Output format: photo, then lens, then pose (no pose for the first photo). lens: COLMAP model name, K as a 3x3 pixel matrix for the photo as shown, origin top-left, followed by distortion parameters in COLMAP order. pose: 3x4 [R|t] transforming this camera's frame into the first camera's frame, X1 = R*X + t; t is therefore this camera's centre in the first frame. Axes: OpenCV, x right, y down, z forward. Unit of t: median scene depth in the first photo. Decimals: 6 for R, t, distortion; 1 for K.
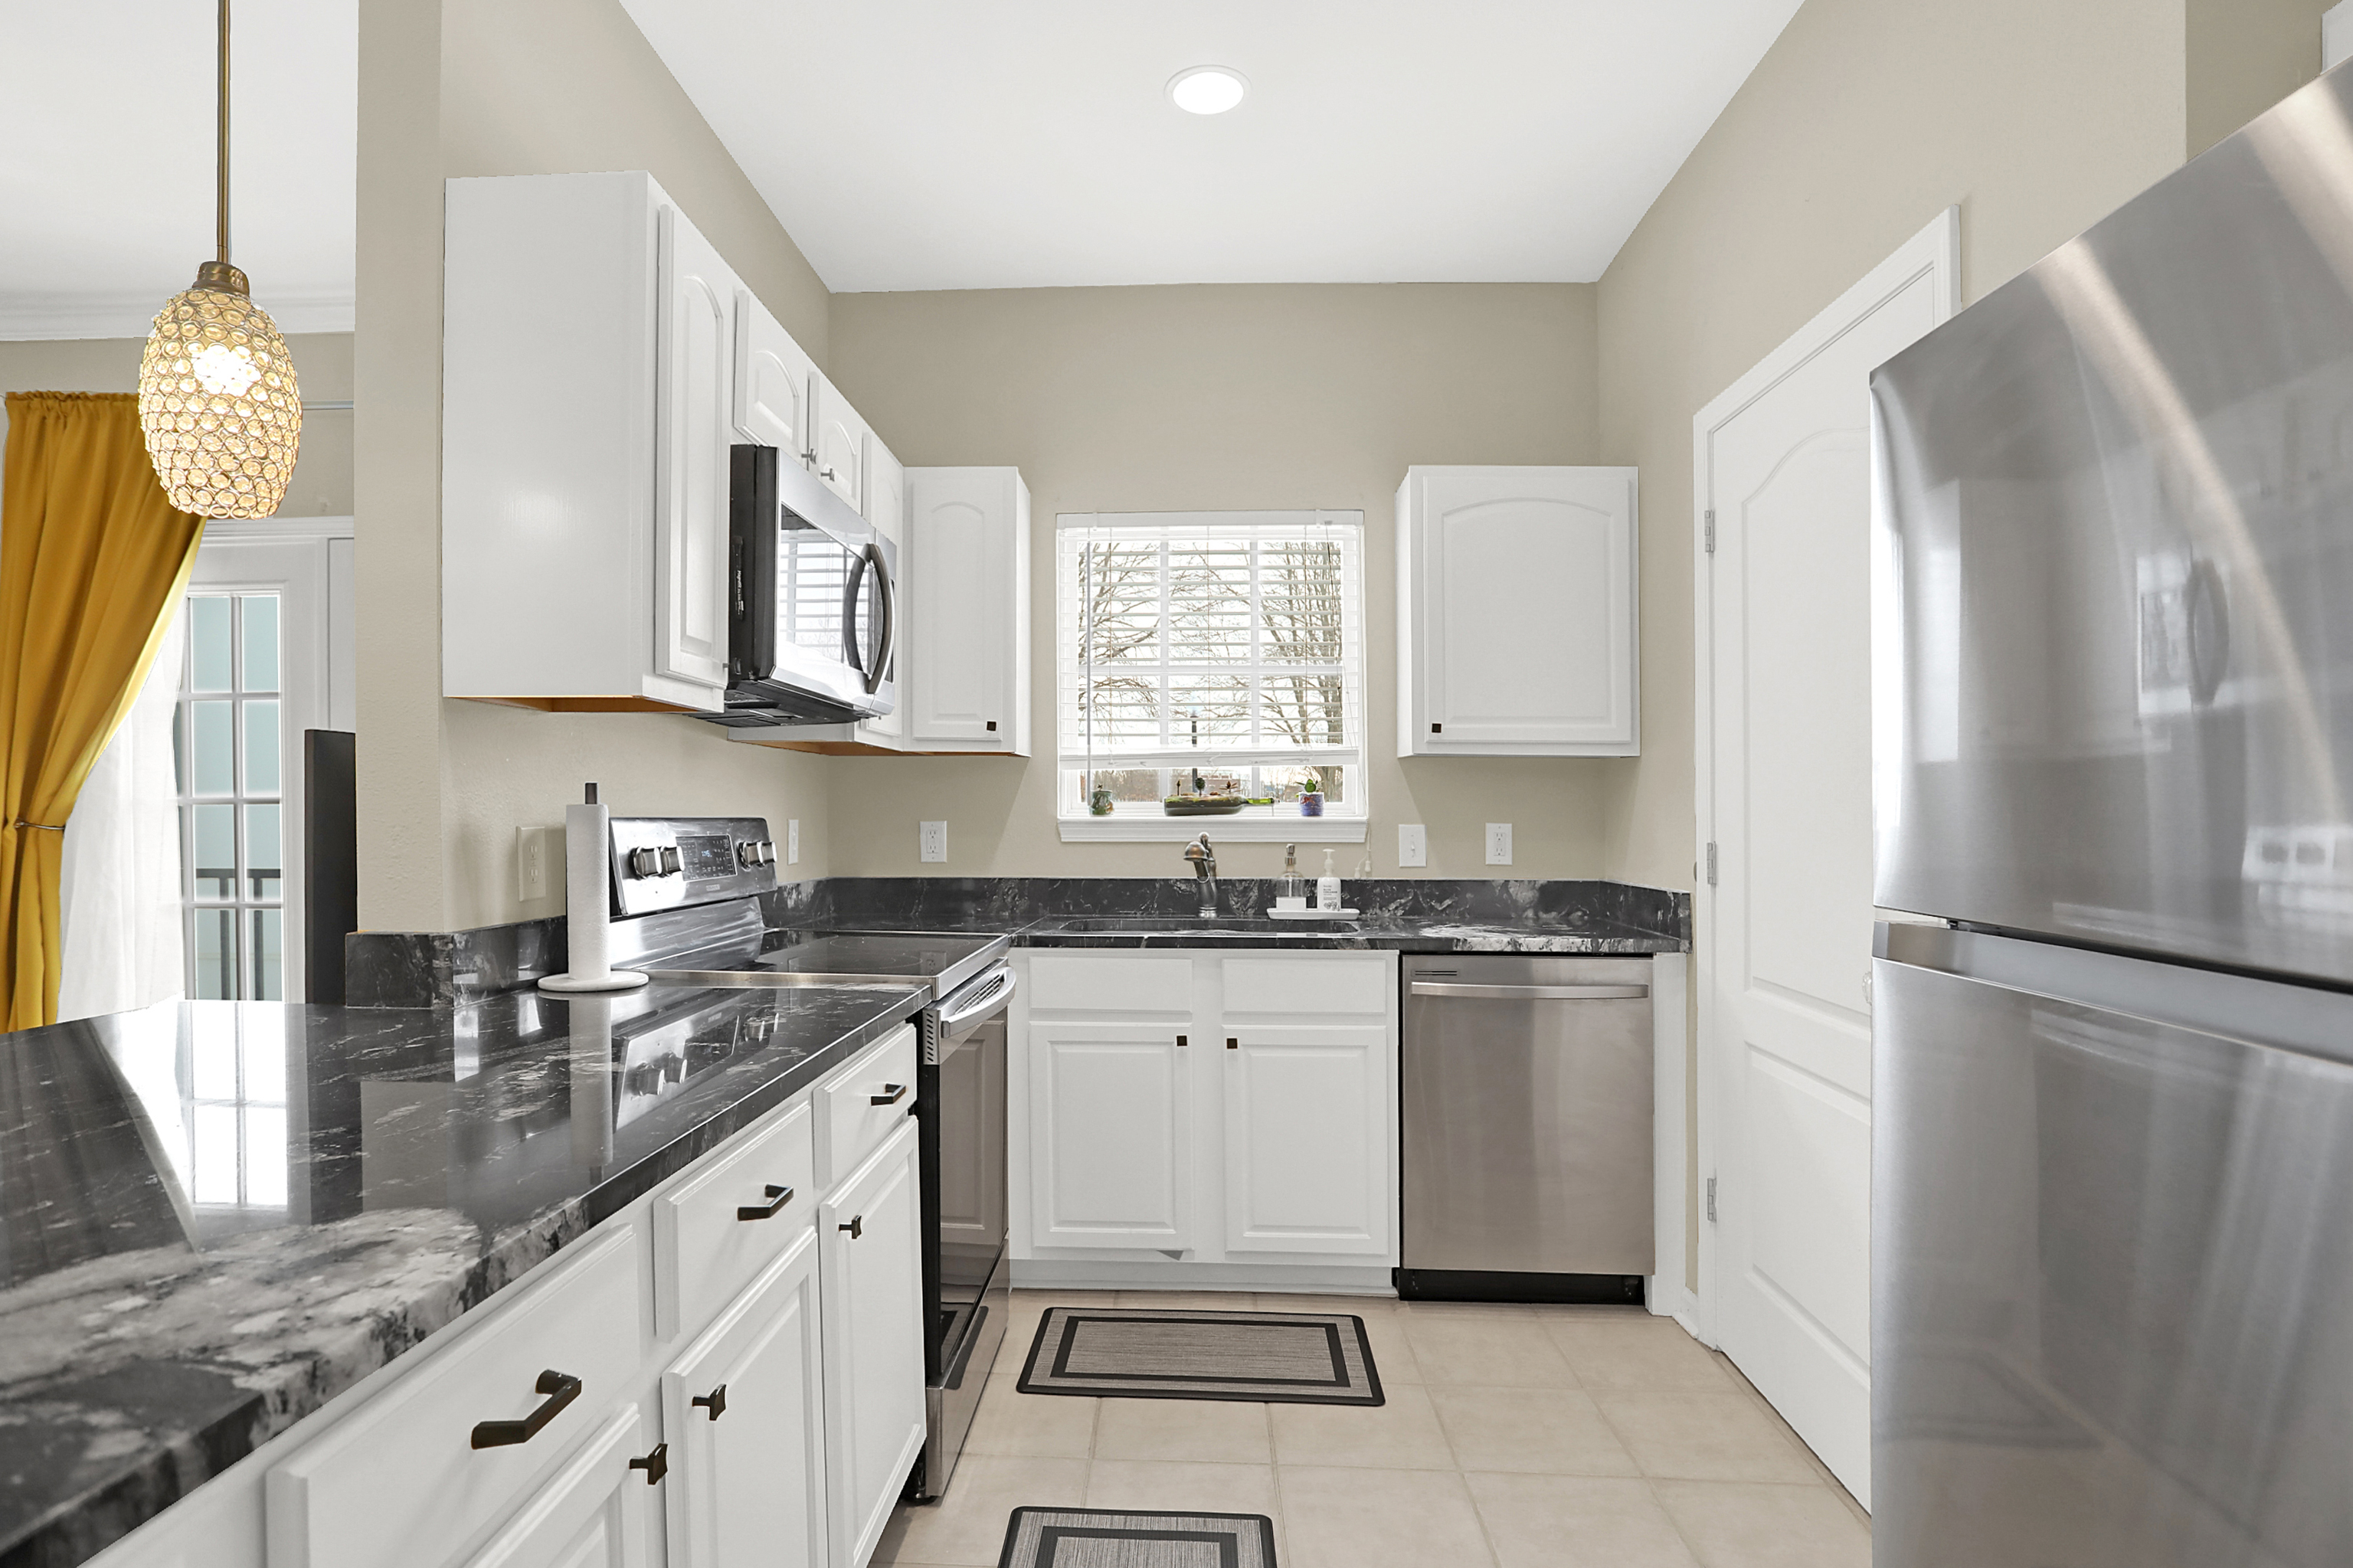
lens RADIAL K [[1212.0, 0, 1142.6], [0, 1212.0, 830.3], [0, 0, 1]] dist [-0.054811, 0.022086]
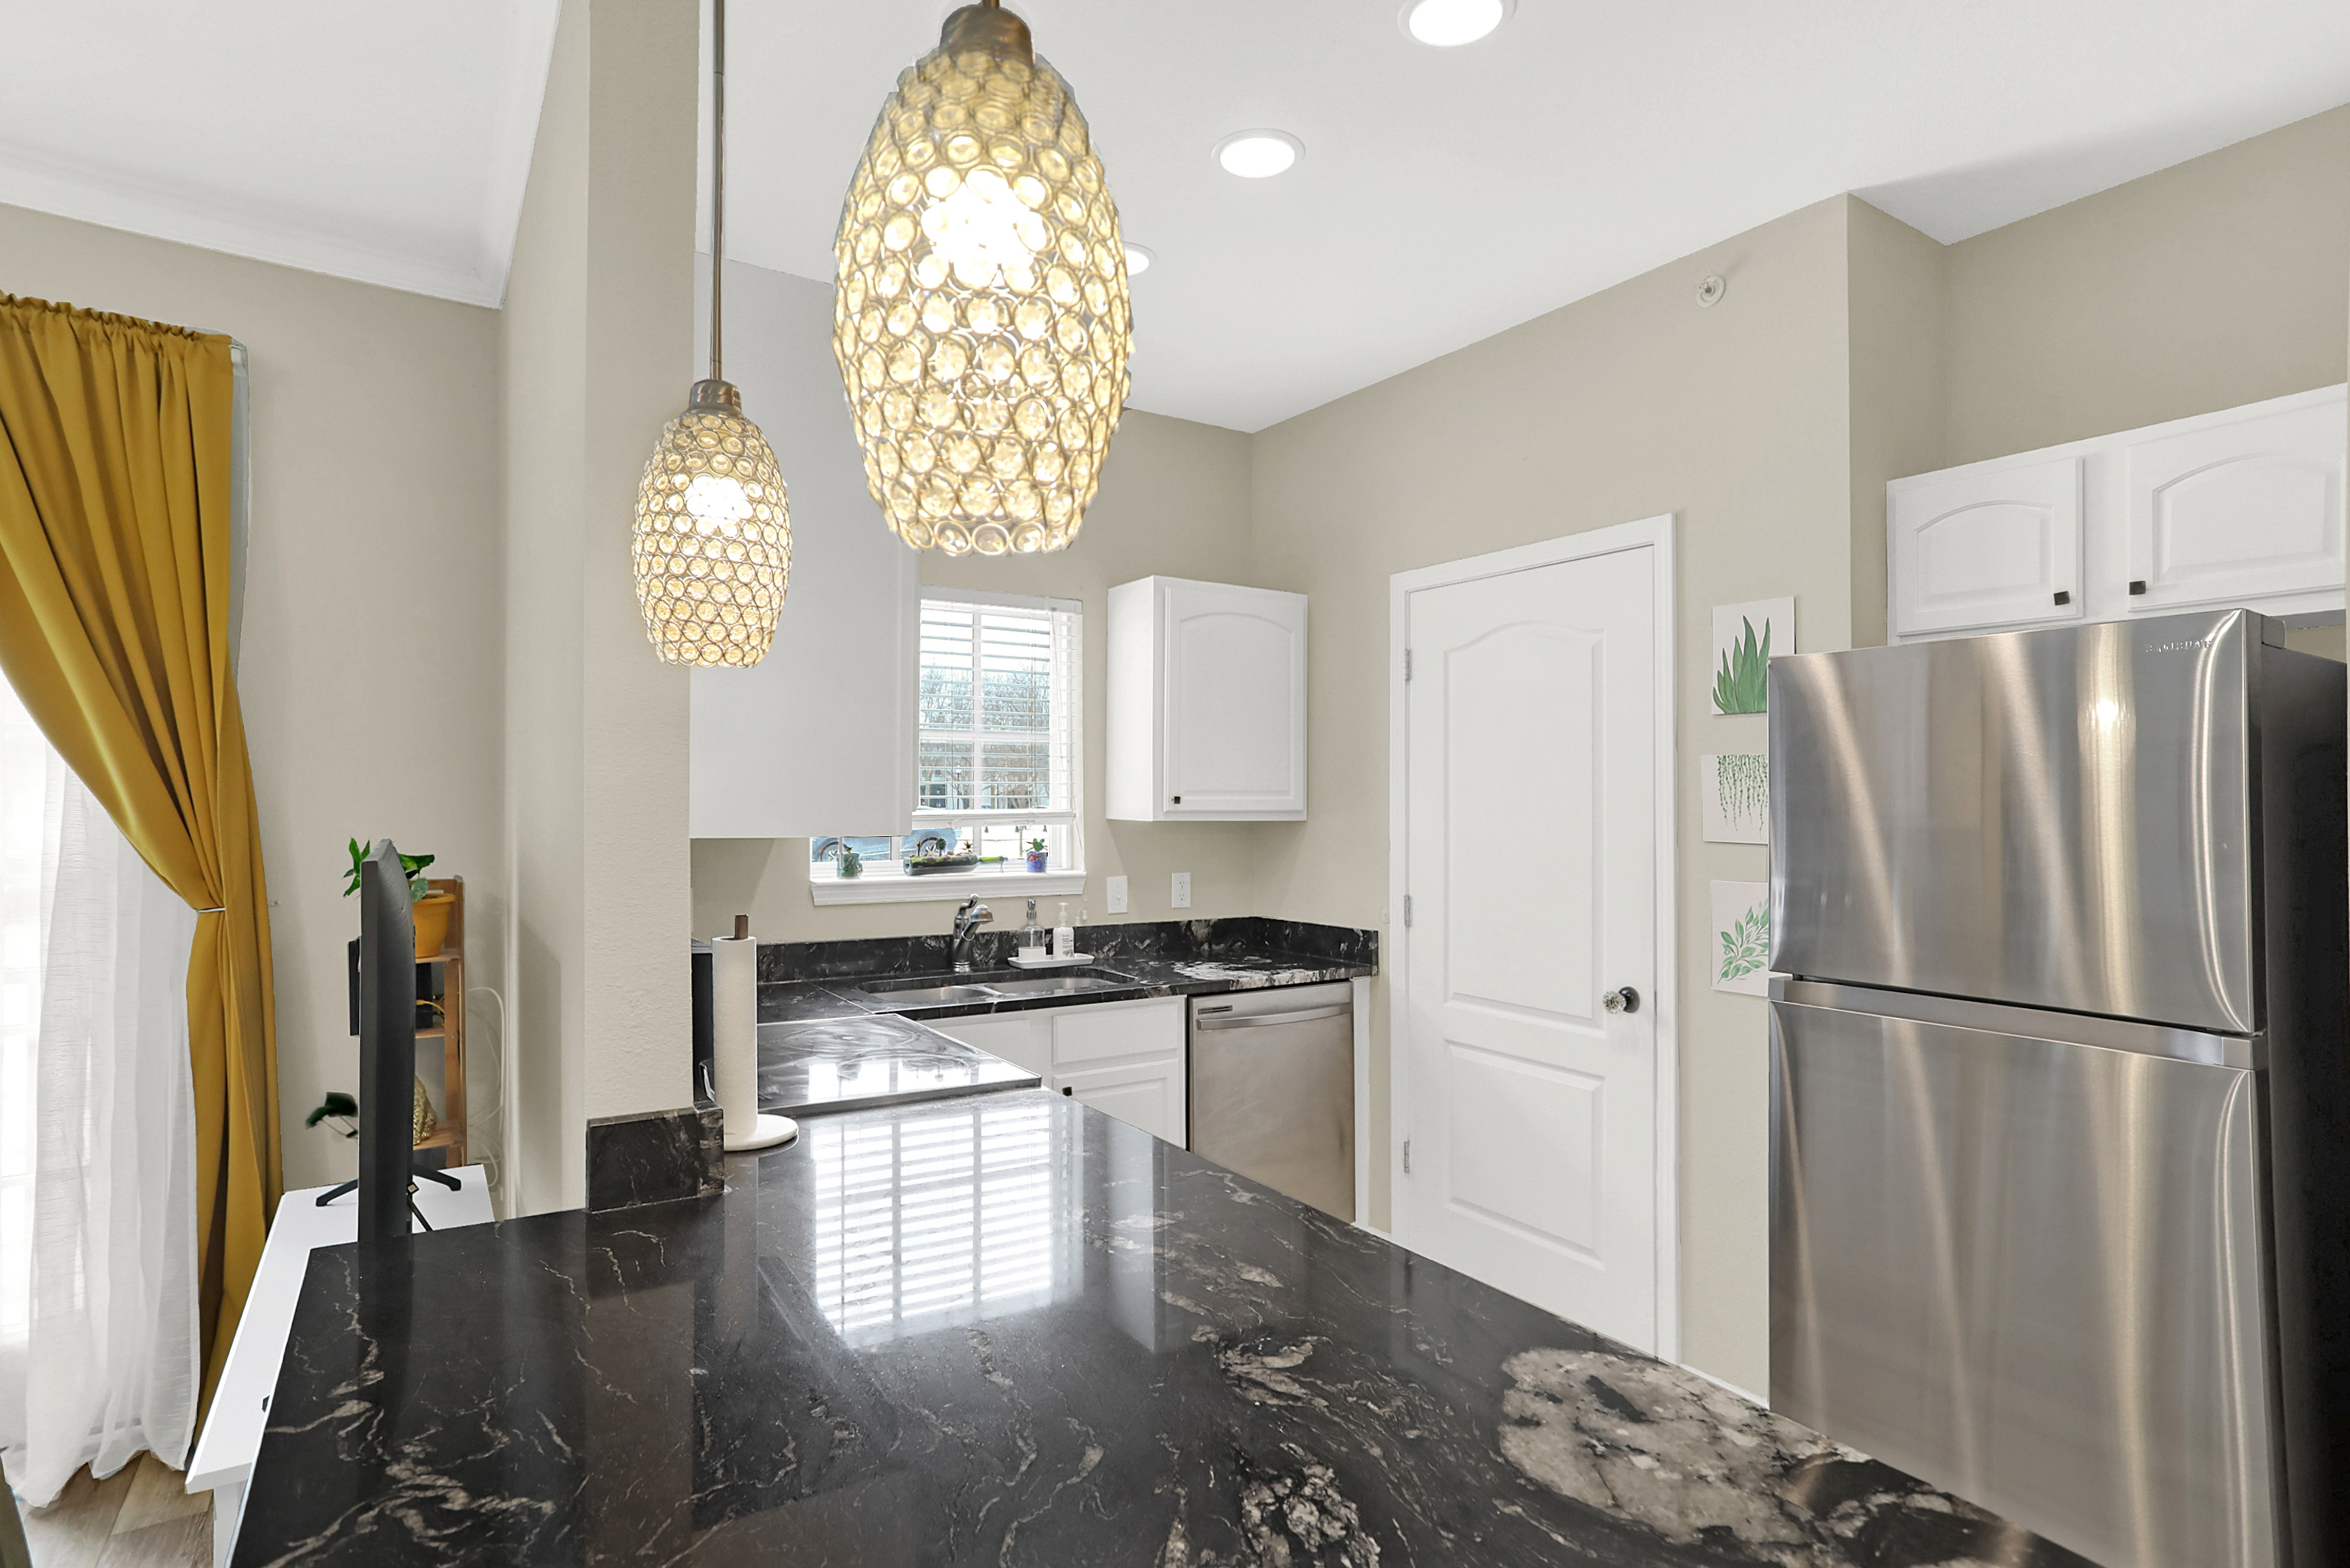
lens RADIAL K [[1210.3, 0, 1133.6], [0, 1210.3, 808.5], [0, 0, 1]] dist [-0.054811, 0.022086]
pose [[0.823194, -0.006784, 0.567720, -0.495663], [0.008476, 0.999964, -0.000340, -0.081103], [-0.567697, 0.005092, 0.823222, 0.051477]]
